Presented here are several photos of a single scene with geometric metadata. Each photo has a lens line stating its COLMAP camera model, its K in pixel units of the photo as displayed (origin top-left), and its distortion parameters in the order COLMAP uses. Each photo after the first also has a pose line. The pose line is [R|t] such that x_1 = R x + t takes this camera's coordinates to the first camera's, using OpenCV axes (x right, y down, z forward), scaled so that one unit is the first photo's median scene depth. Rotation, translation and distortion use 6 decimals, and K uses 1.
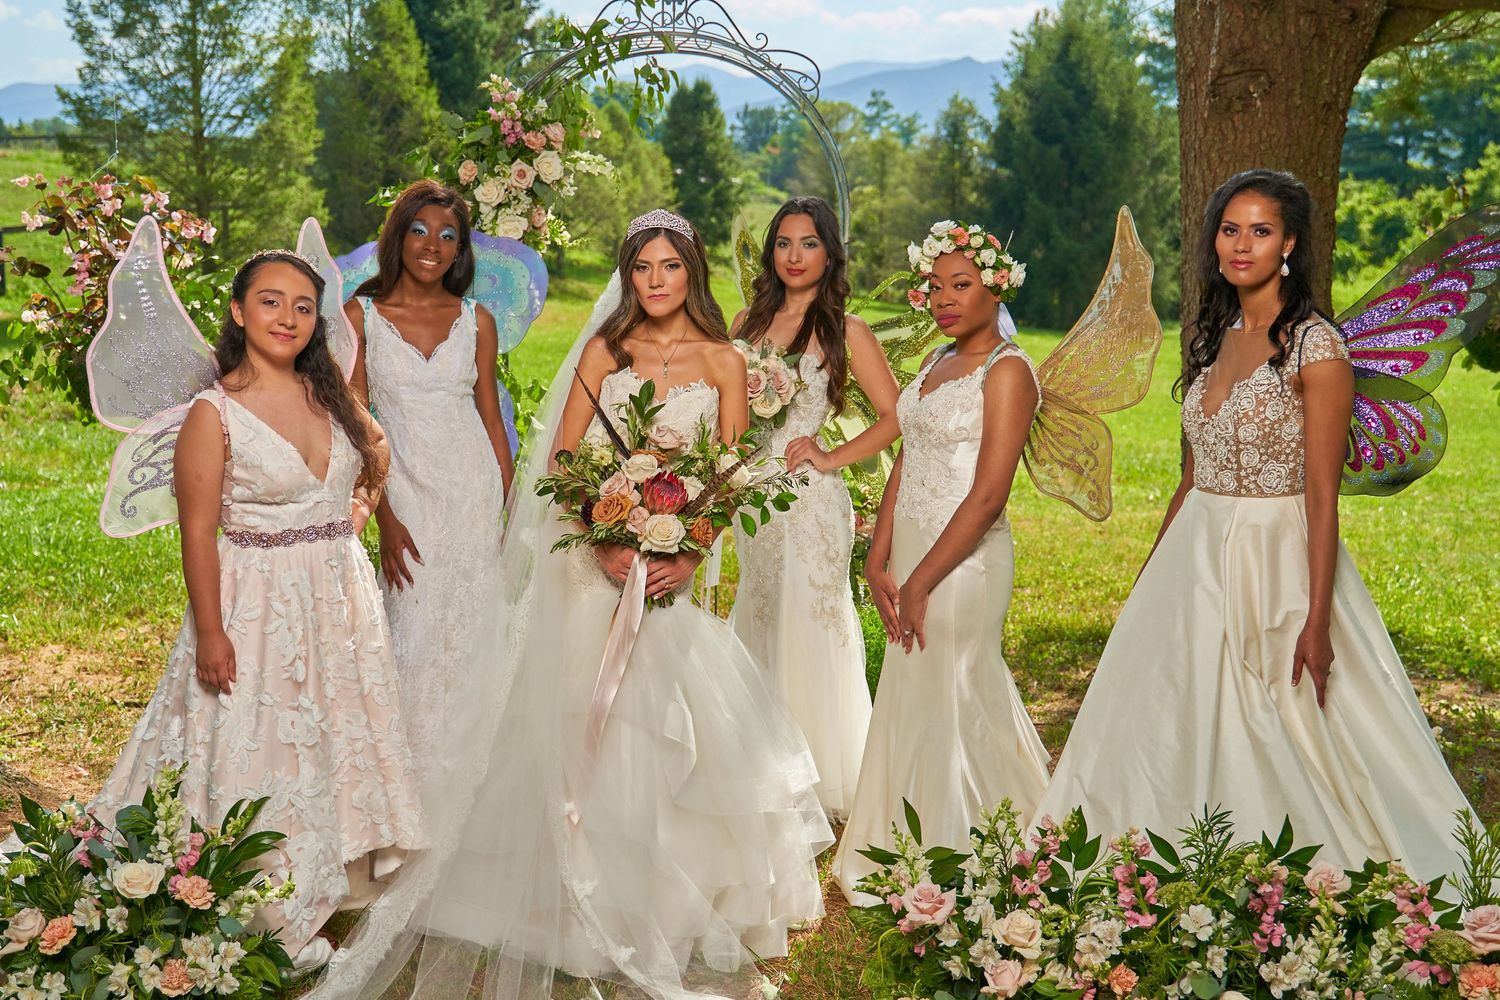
lens RADIAL K [[1491.1, 0, 750.0], [0, 1491.1, 500.0], [0, 0, 1]] dist [-0.004173, 0.015239]
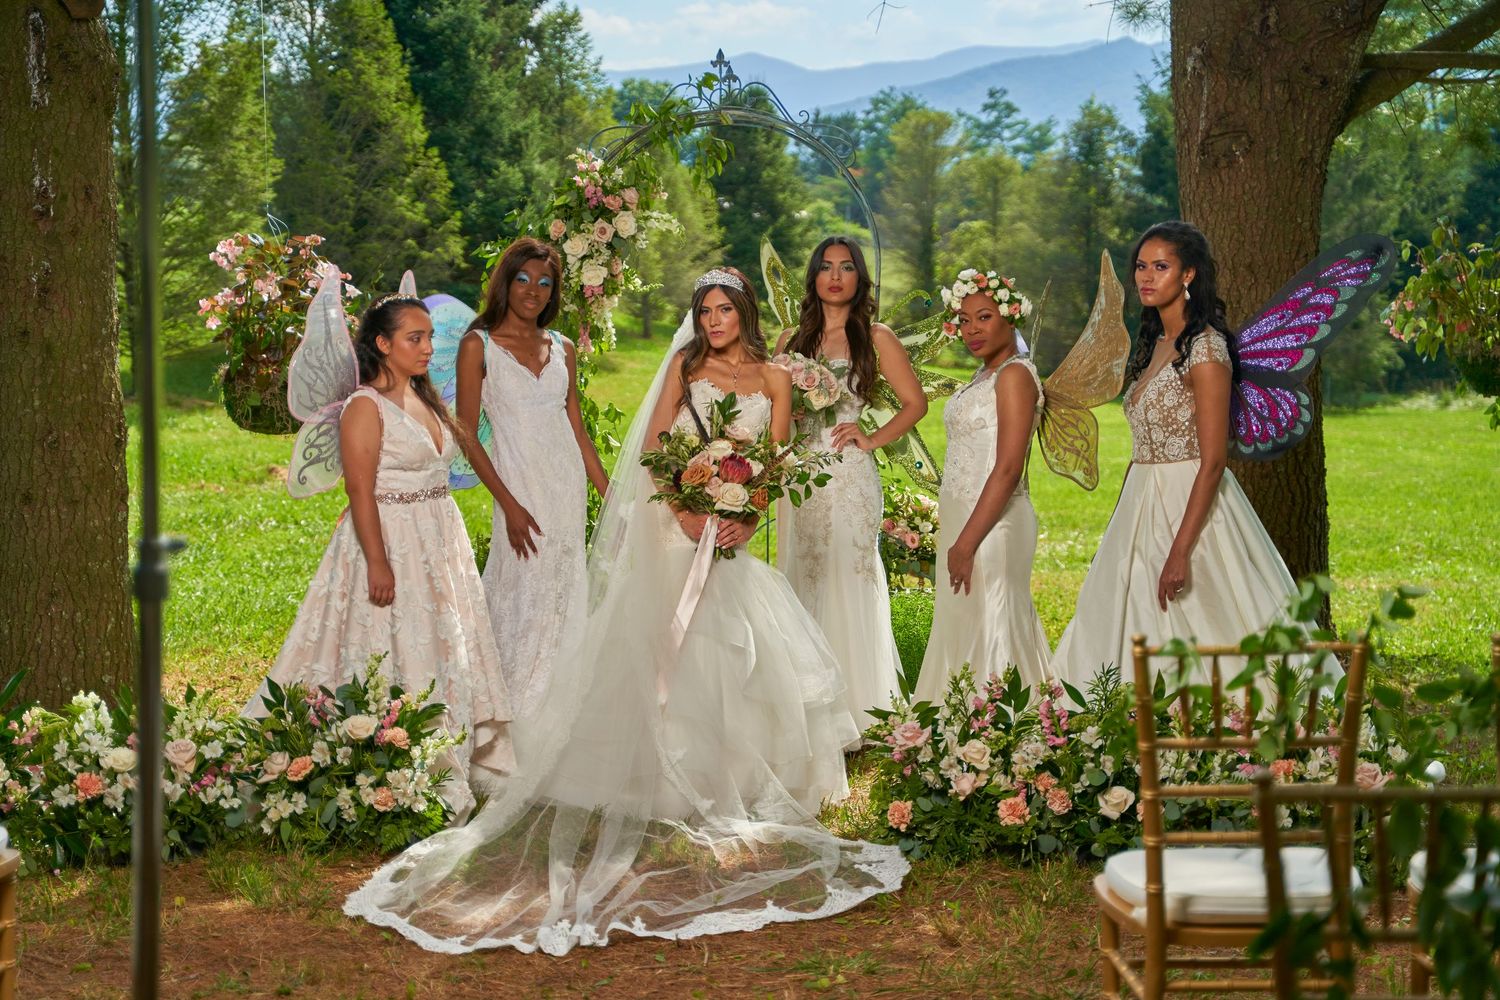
lens RADIAL K [[2562.7, 0, 750.0], [0, 2562.7, 500.0], [0, 0, 1]] dist [0.211959, -0.078048]
pose [[0.999339, -0.006313, -0.035789, 0.012997], [0.002882, 0.995463, -0.095106, 0.067597], [0.036227, 0.094940, 0.994824, -0.360162]]
